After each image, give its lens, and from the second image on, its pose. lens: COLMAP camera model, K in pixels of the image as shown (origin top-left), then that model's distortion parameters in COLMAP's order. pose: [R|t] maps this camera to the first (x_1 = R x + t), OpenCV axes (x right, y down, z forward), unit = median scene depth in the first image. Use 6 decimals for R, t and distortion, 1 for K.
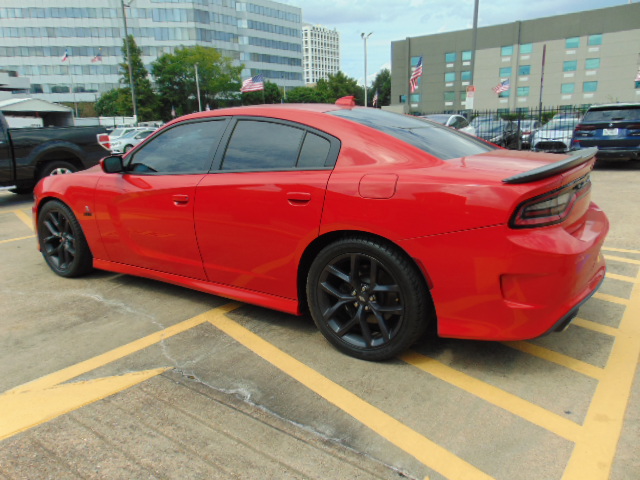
lens RADIAL K [[475.7, 0, 308.3], [0, 475.7, 243.6], [0, 0, 1]] dist [-0.012991, 0.042134]
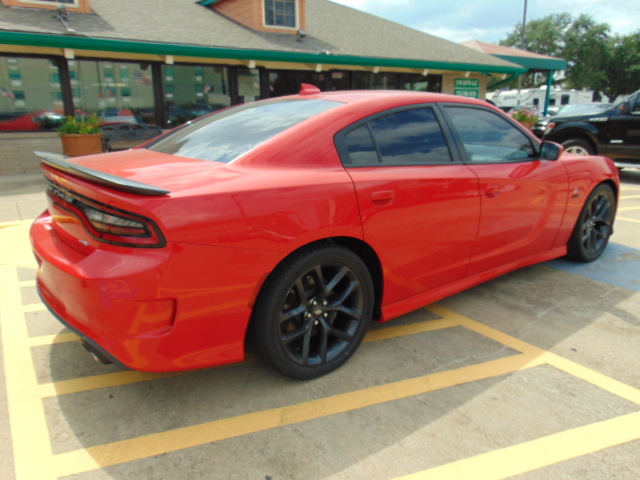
lens RADIAL K [[475.7, 0, 320.4], [0, 475.7, 244.1], [0, 0, 1]] dist [-0.012991, 0.042134]
pose [[-0.302866, 0.288320, -0.908374, 0.061206], [-0.213564, 0.908368, 0.359524, -0.022579], [0.928796, 0.302883, -0.213539, 0.080967]]
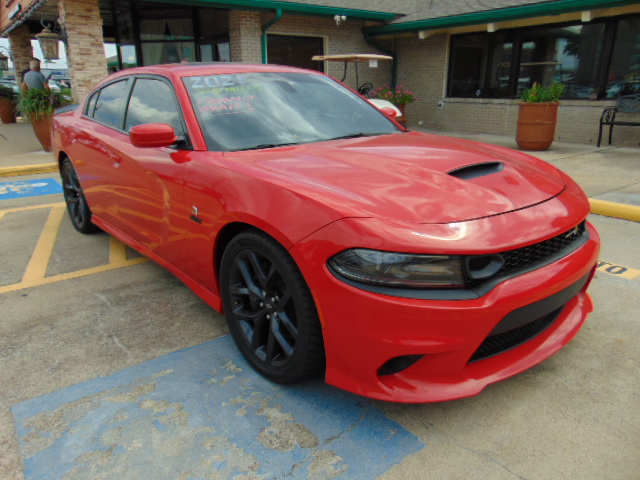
lens RADIAL K [[475.7, 0, 317.2], [0, 475.7, 244.5], [0, 0, 1]] dist [-0.012991, 0.042134]
pose [[-0.963459, -0.051337, 0.262891, -0.036048], [0.098129, 0.845579, 0.524754, -0.031951], [-0.249235, 0.531376, -0.809643, 0.131969]]
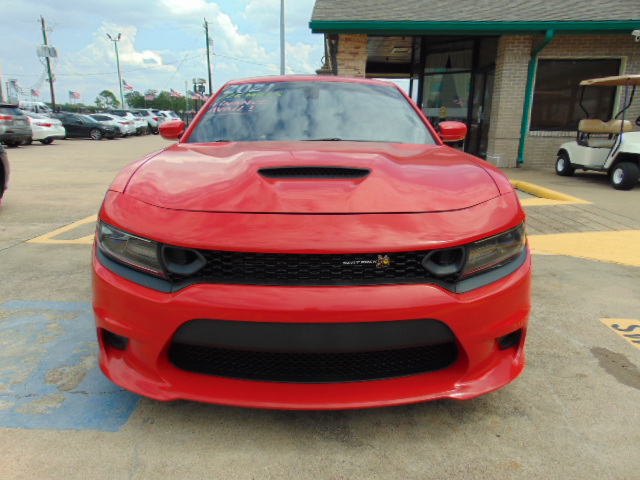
lens RADIAL K [[475.7, 0, 318.5], [0, 475.7, 250.3], [0, 0, 1]] dist [-0.012991, 0.042134]
pose [[-0.582407, -0.193824, 0.789452, -0.065832], [0.200631, 0.906841, 0.370657, -0.022427], [-0.787749, 0.374262, -0.489263, 0.111407]]
